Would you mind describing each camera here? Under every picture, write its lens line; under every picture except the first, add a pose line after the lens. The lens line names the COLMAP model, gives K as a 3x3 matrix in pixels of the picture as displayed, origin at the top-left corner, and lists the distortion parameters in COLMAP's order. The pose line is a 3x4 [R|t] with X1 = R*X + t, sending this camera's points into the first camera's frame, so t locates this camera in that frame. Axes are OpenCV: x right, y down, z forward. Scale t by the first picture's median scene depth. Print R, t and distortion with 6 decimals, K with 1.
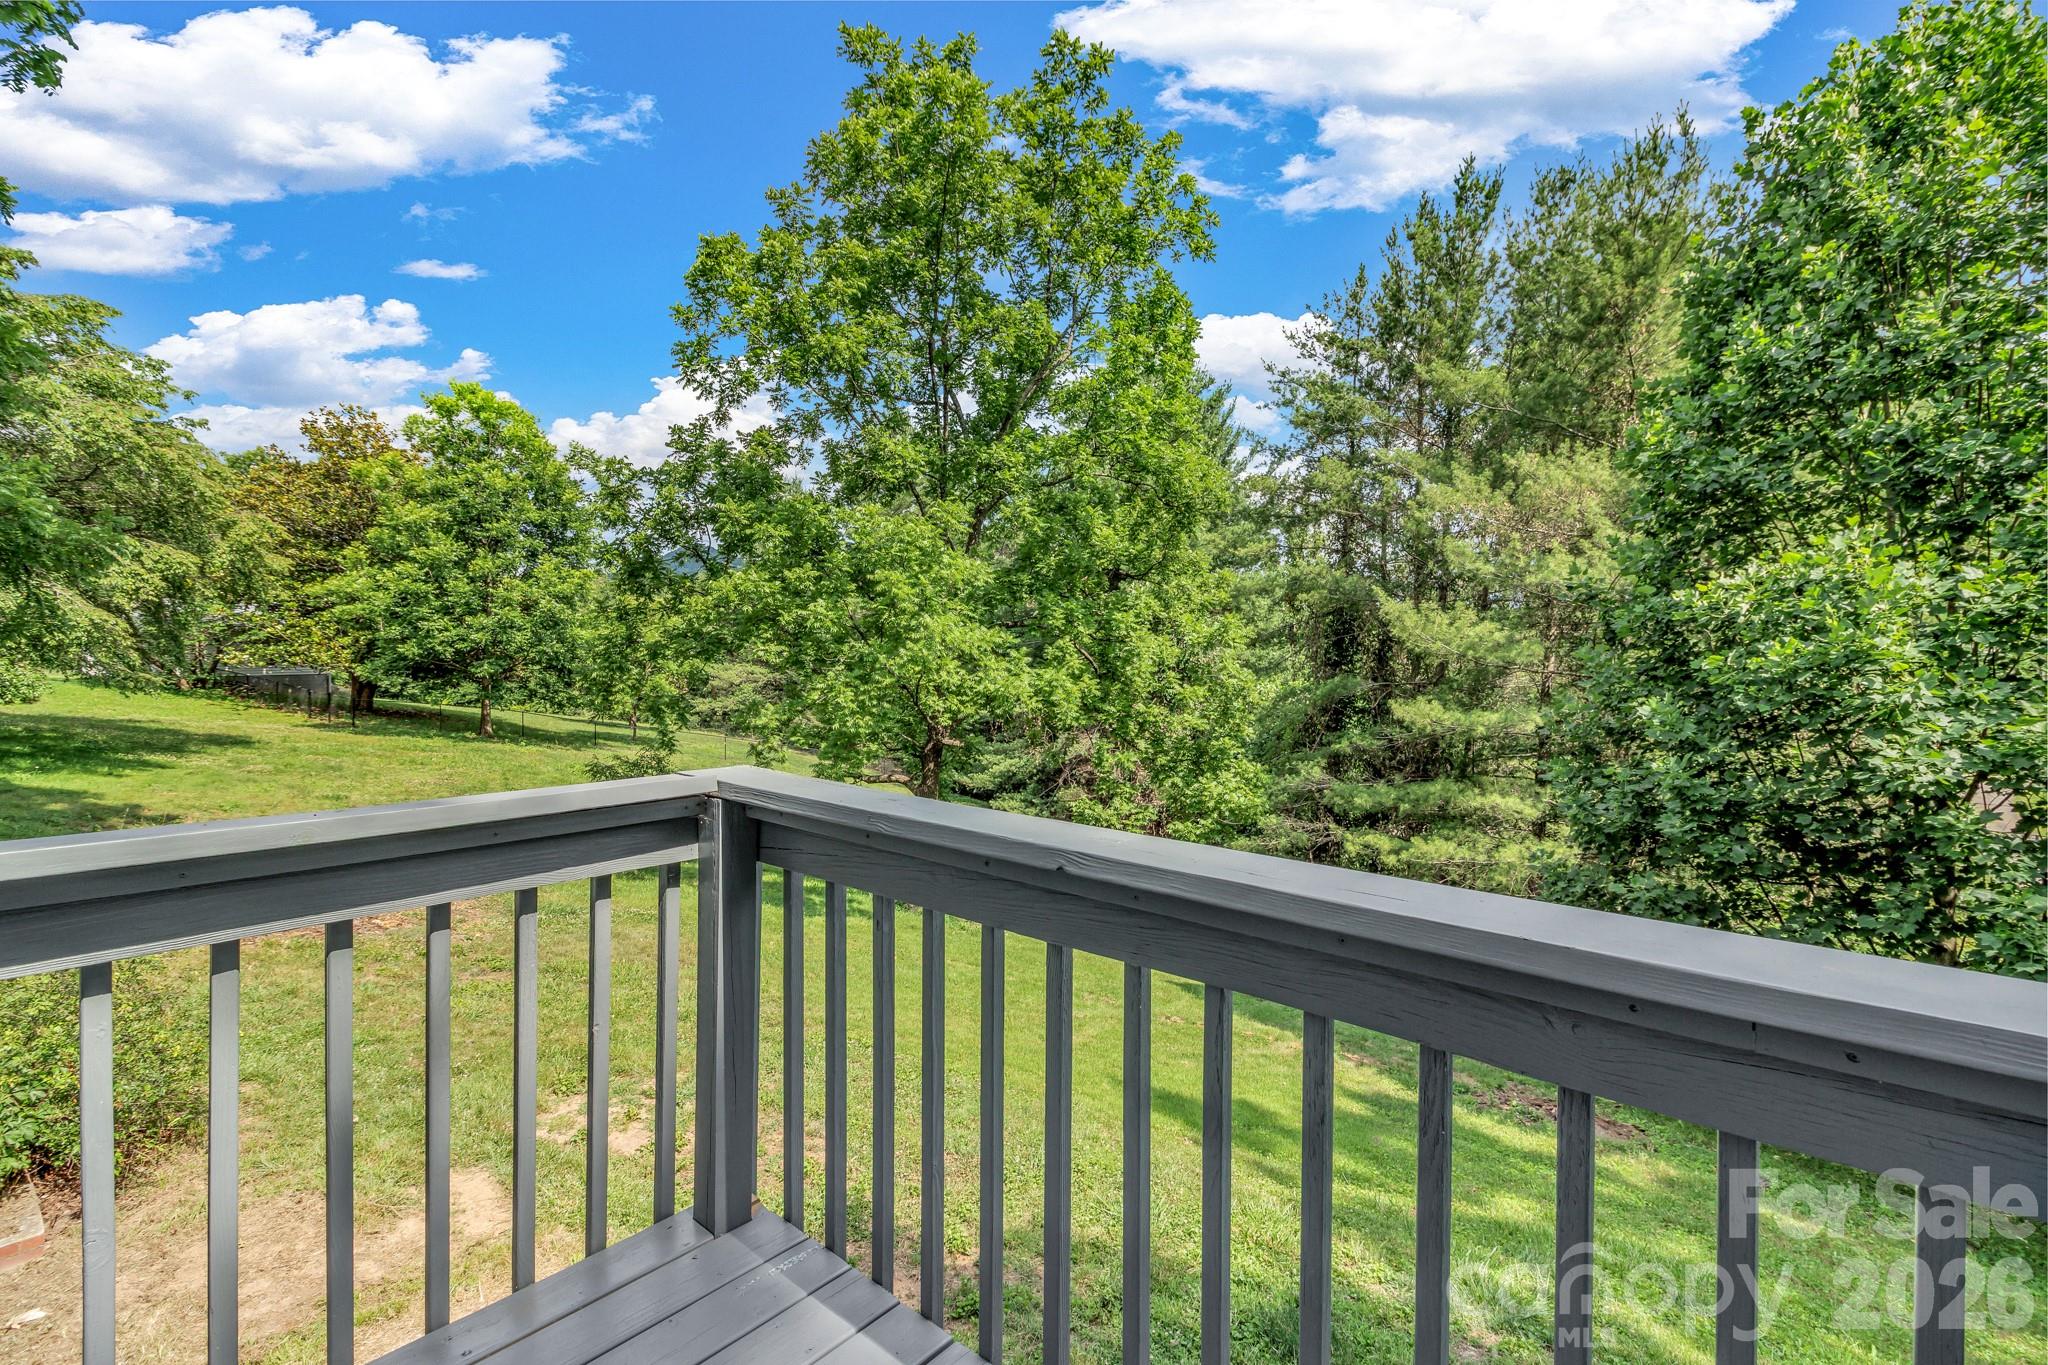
lens RADIAL K [[944.1, 0, 1030.8], [0, 944.1, 655.7], [0, 0, 1]] dist [-0.001093, -0.000169]
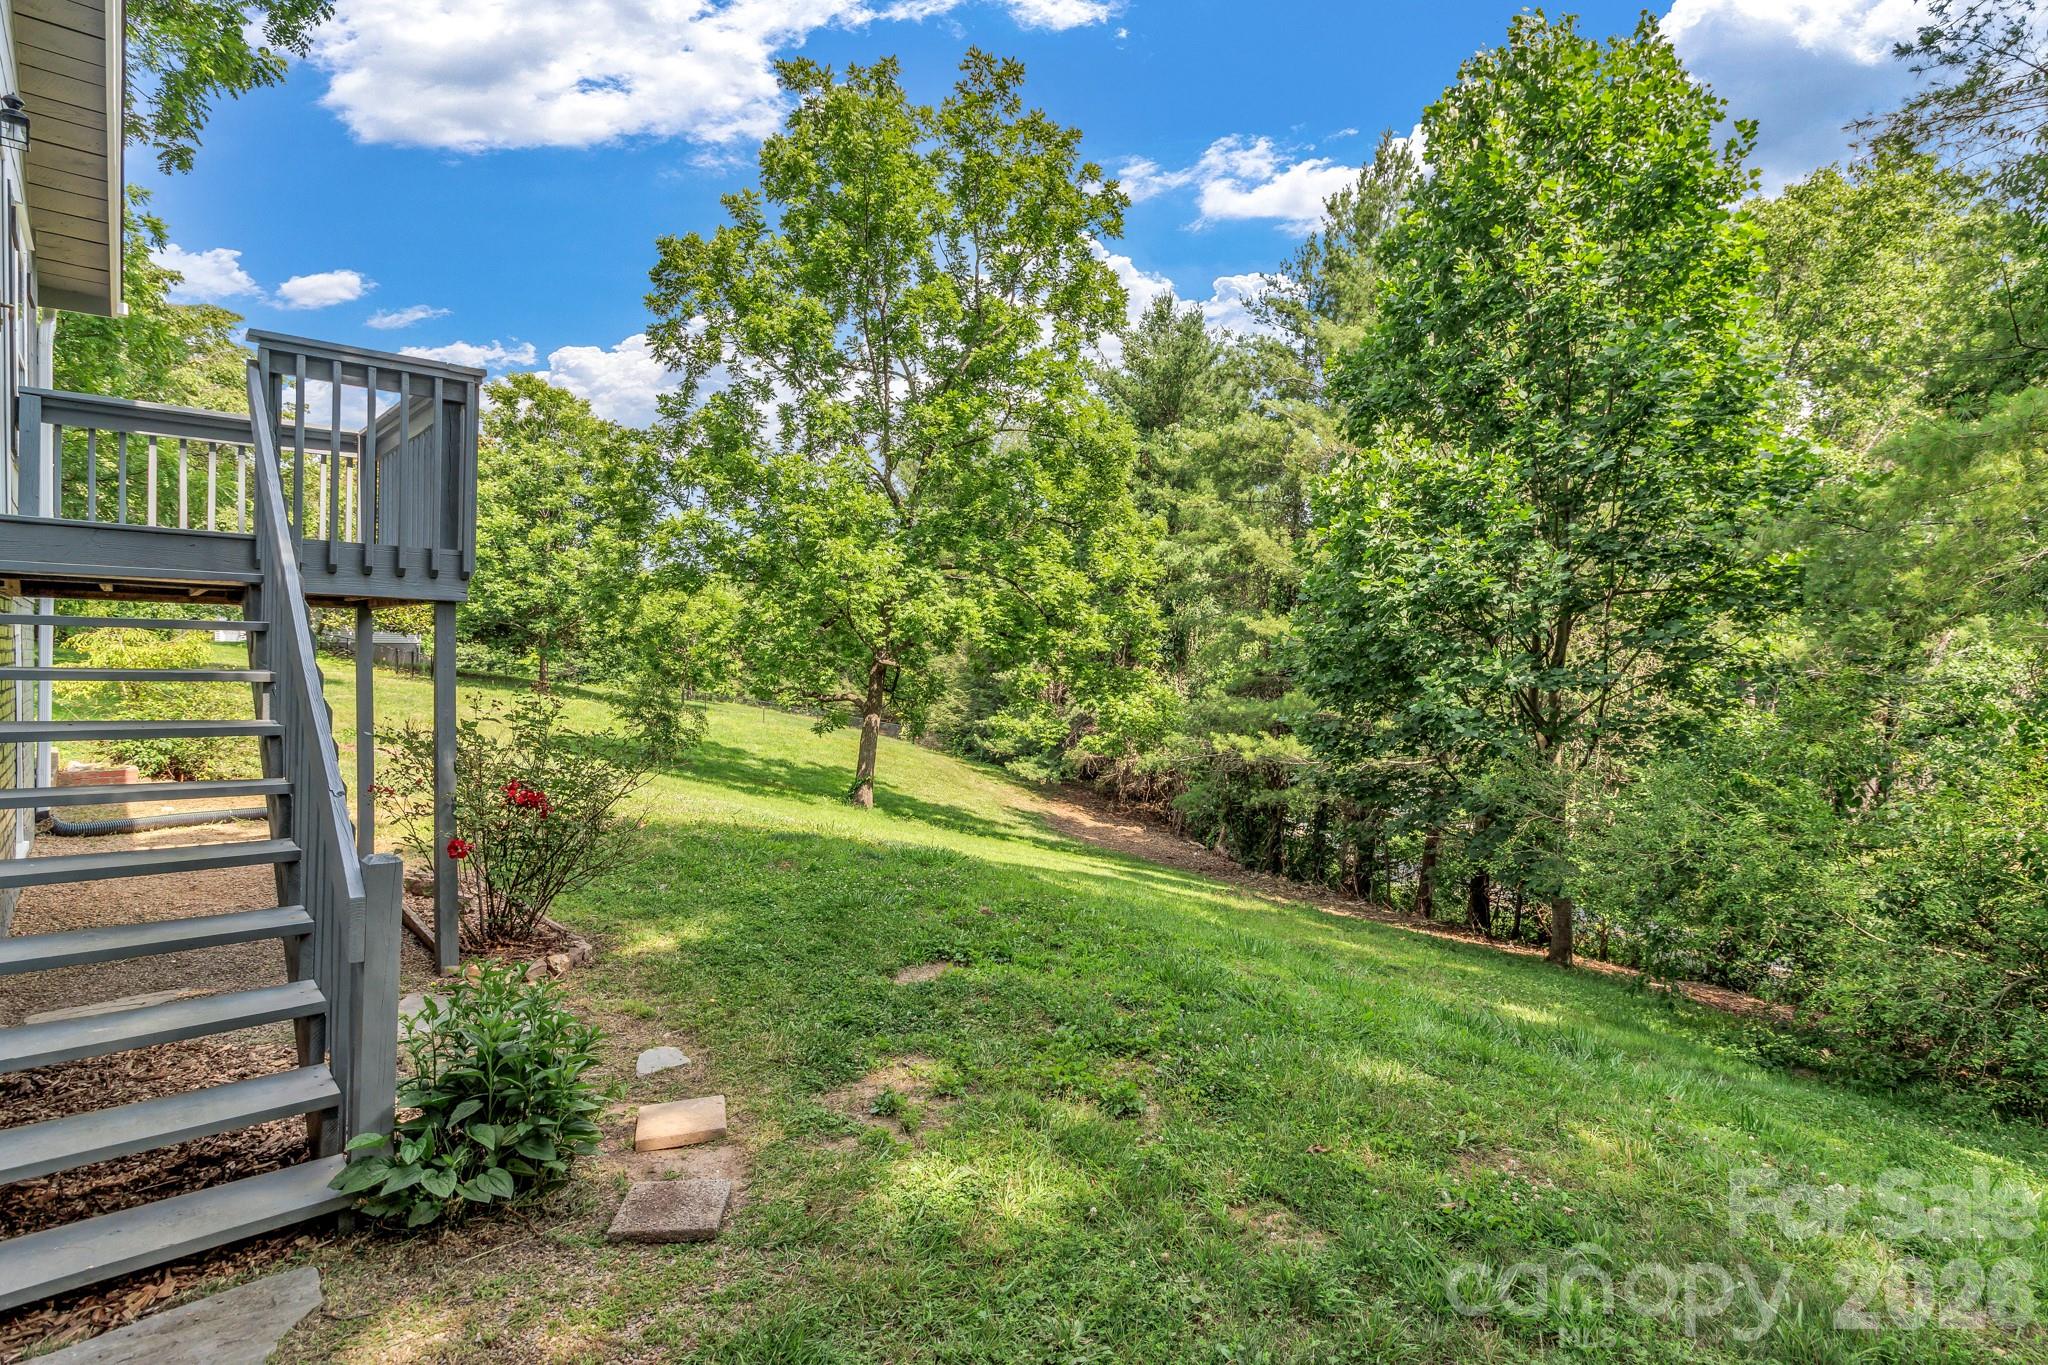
lens RADIAL K [[1016.6, 0, 1035.0], [0, 1016.6, 667.7], [0, 0, 1]] dist [0.001352, -0.000090]
pose [[0.993420, 0.003965, -0.114459, 0.239676], [-0.003652, 0.999989, 0.002942, 0.094538], [0.114469, -0.002505, 0.993424, -0.223673]]
